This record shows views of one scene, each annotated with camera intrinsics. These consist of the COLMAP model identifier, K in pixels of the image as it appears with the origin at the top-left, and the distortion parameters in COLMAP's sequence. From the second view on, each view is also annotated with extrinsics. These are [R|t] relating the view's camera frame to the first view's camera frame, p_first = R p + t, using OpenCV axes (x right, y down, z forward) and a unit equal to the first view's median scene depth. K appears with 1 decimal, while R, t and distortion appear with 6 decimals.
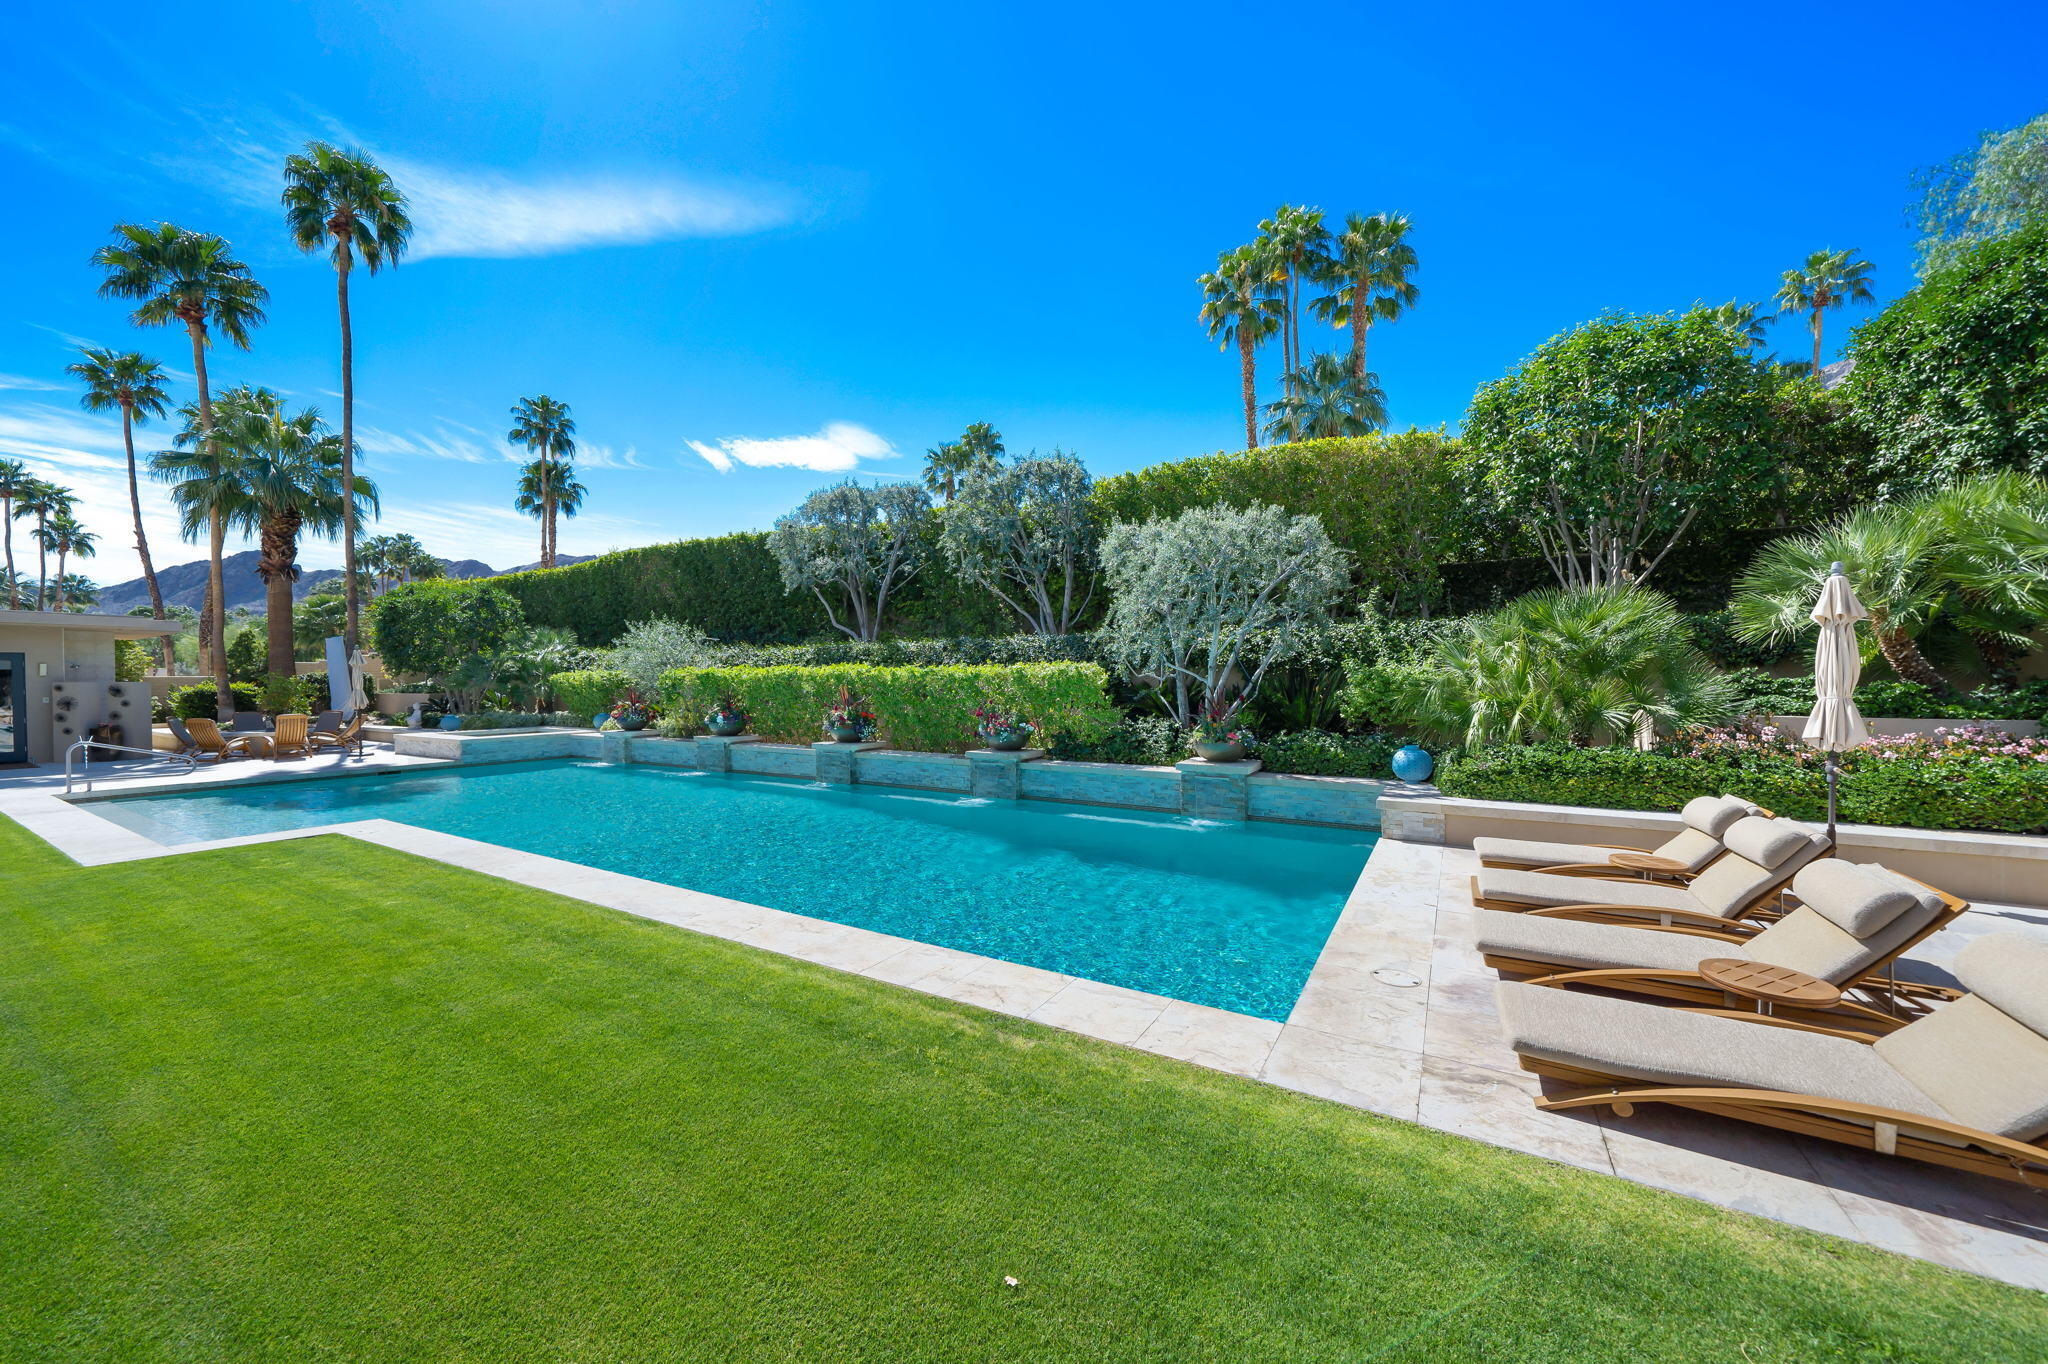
lens RADIAL K [[721.8, 0, 1012.5], [0, 721.8, 688.3], [0, 0, 1]] dist [0.002754, 0.000120]
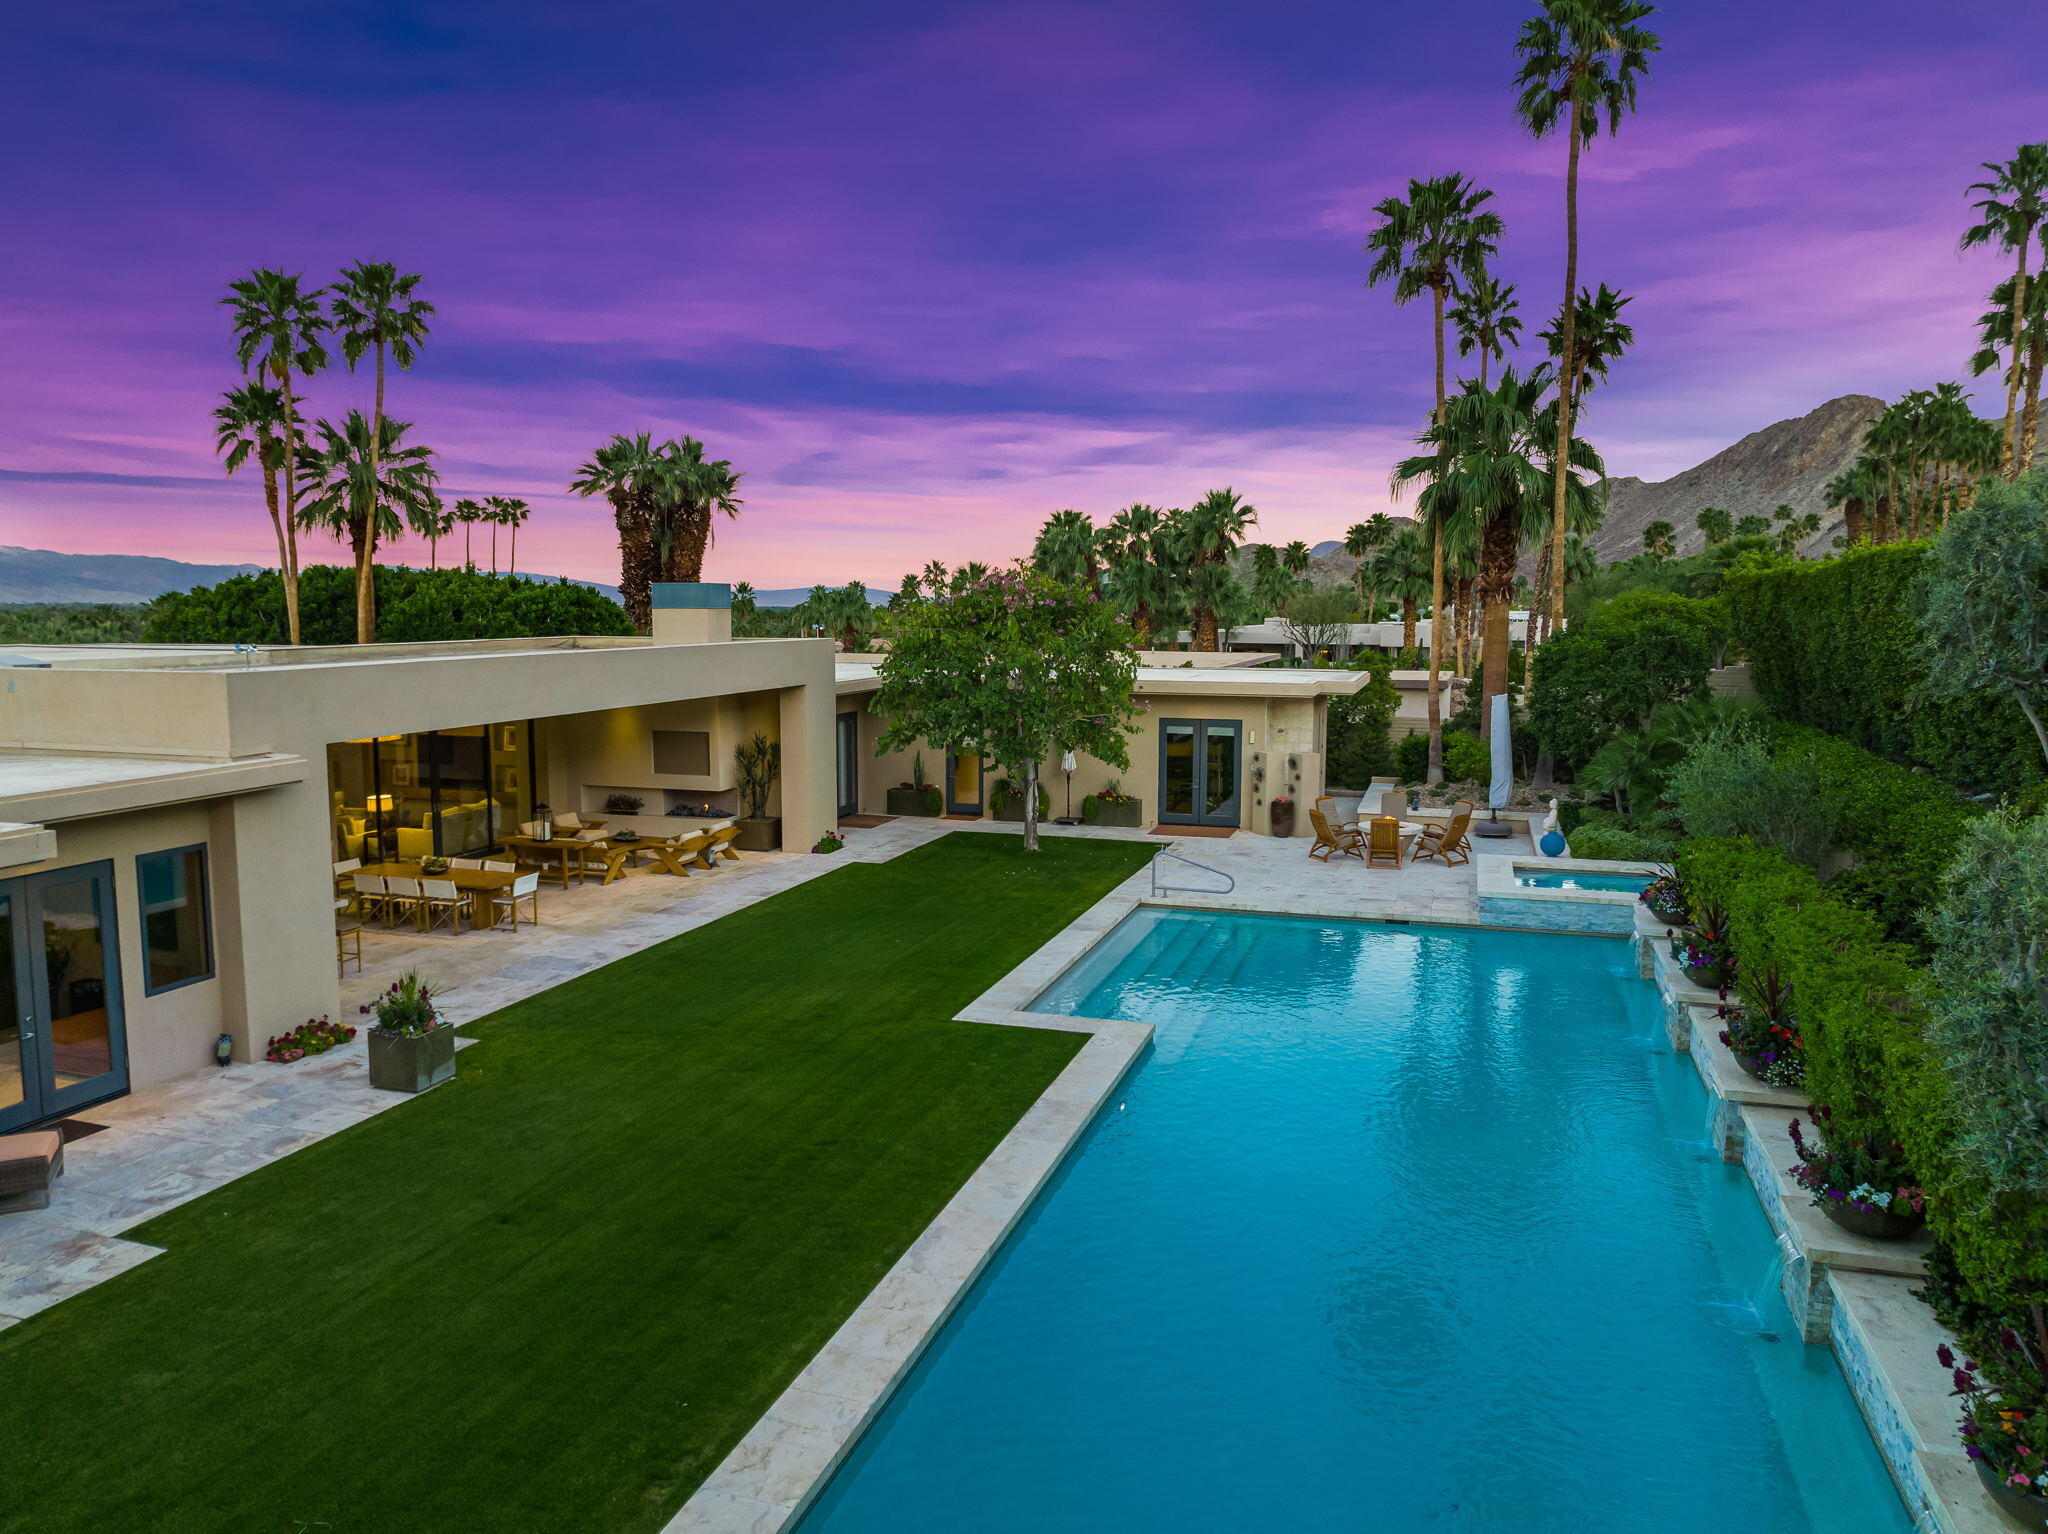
lens RADIAL K [[1450.5, 0, 1038.3], [0, 1450.5, 779.8], [0, 0, 1]] dist [-0.045216, 0.012195]
pose [[0.253720, 0.124877, -0.959183, 0.382068], [-0.017978, 0.992069, 0.124403, -0.163817], [0.967111, -0.014319, 0.253953, 0.171697]]
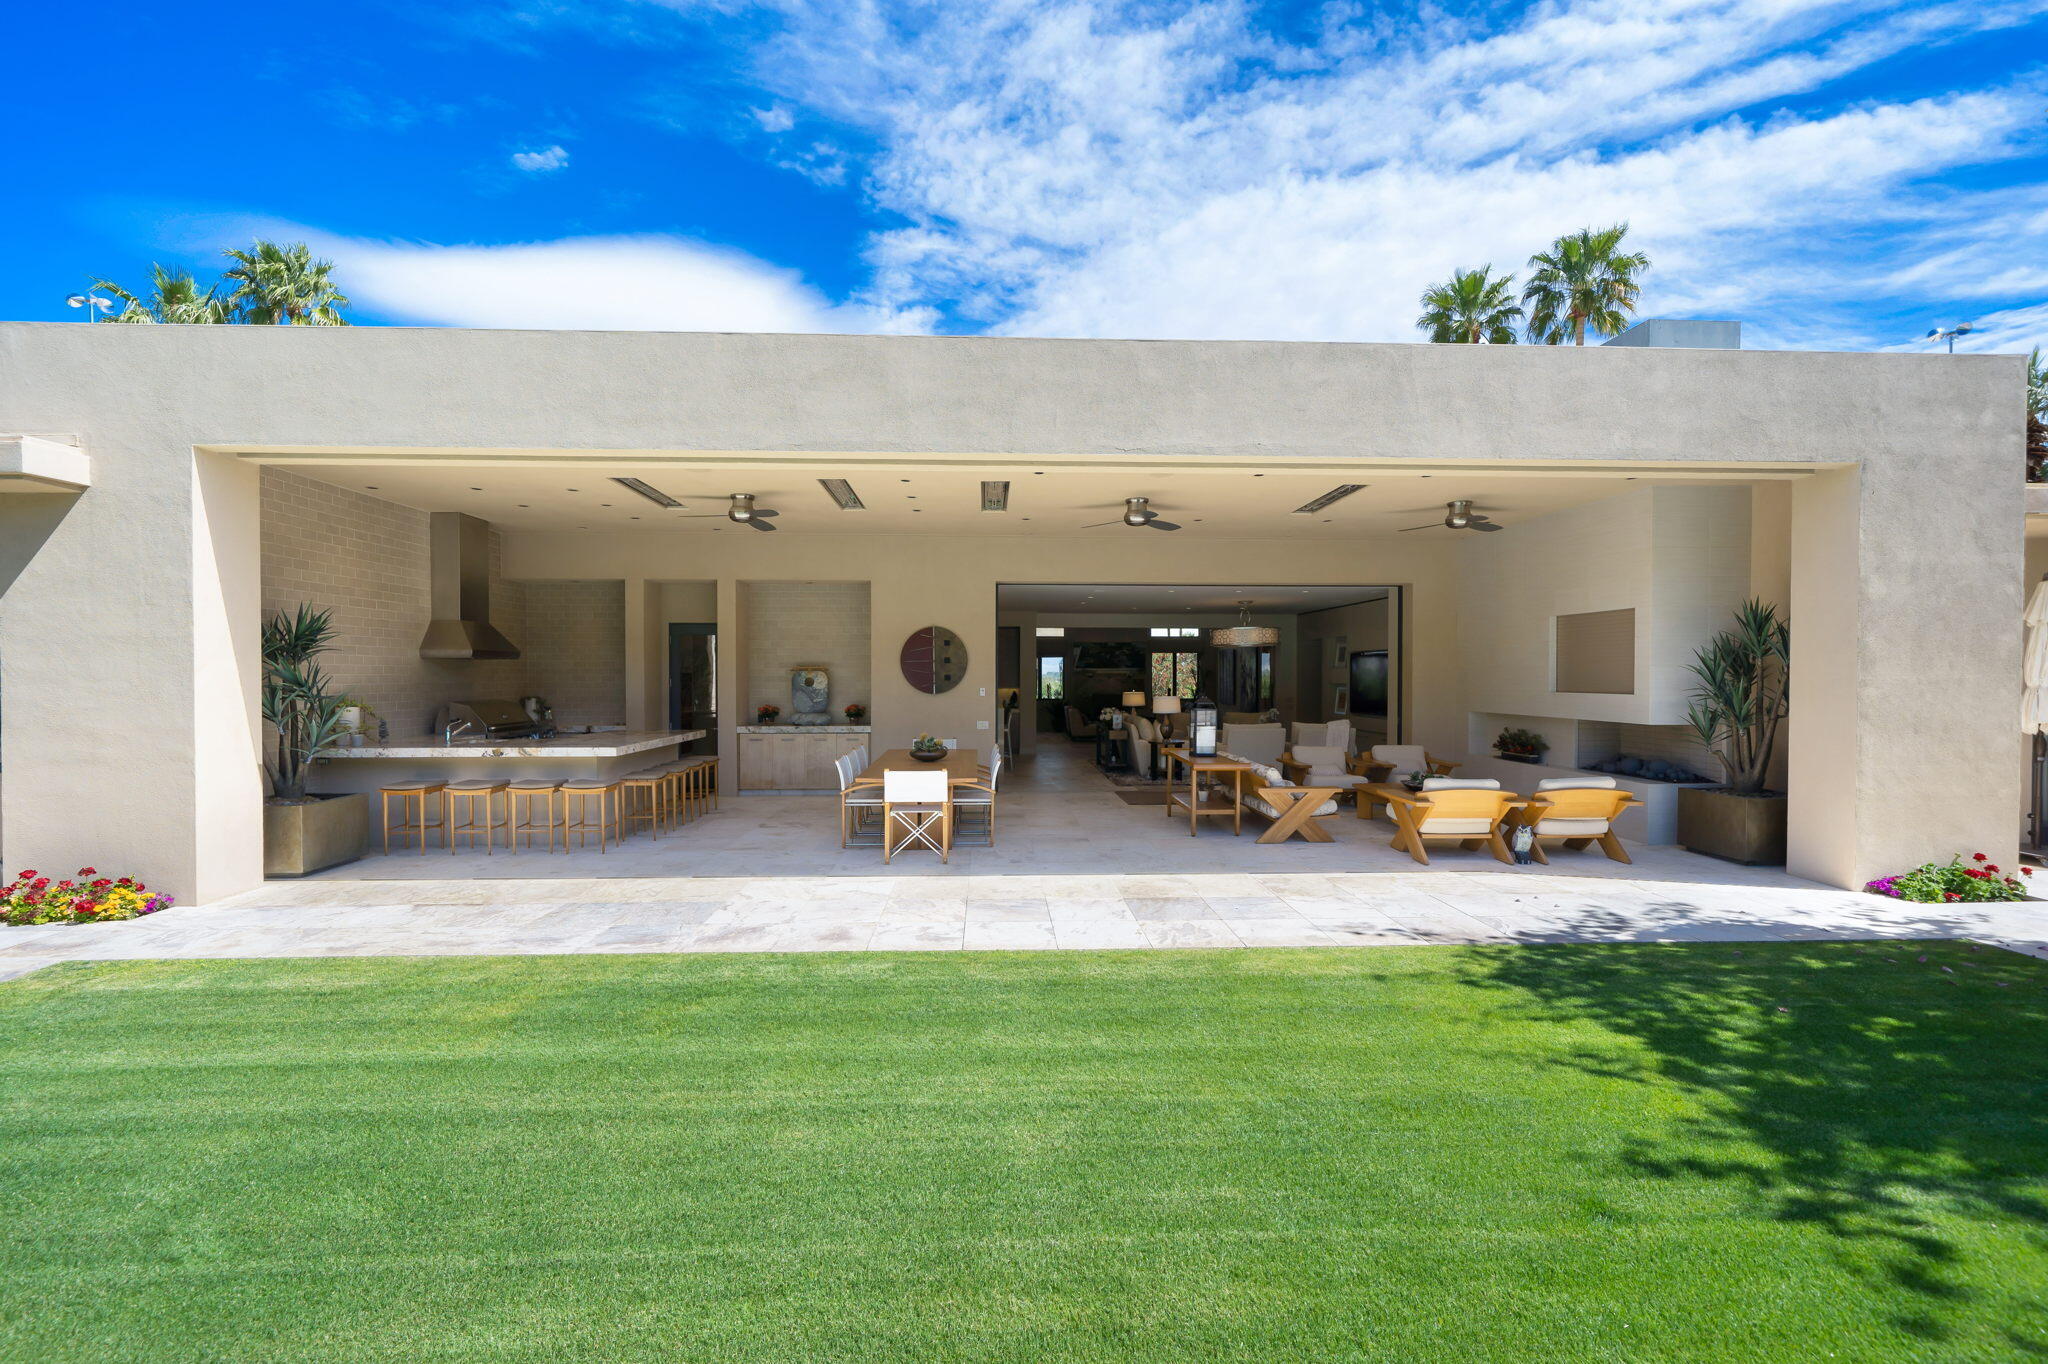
lens RADIAL K [[865.9, 0, 1015.9], [0, 865.9, 681.2], [0, 0, 1]] dist [0.002667, -0.000134]
pose [[-0.833951, 0.007502, -0.551788, -0.569682], [-0.005554, 0.999743, 0.021987, 0.001416], [0.551811, 0.021401, -0.833695, 0.411029]]
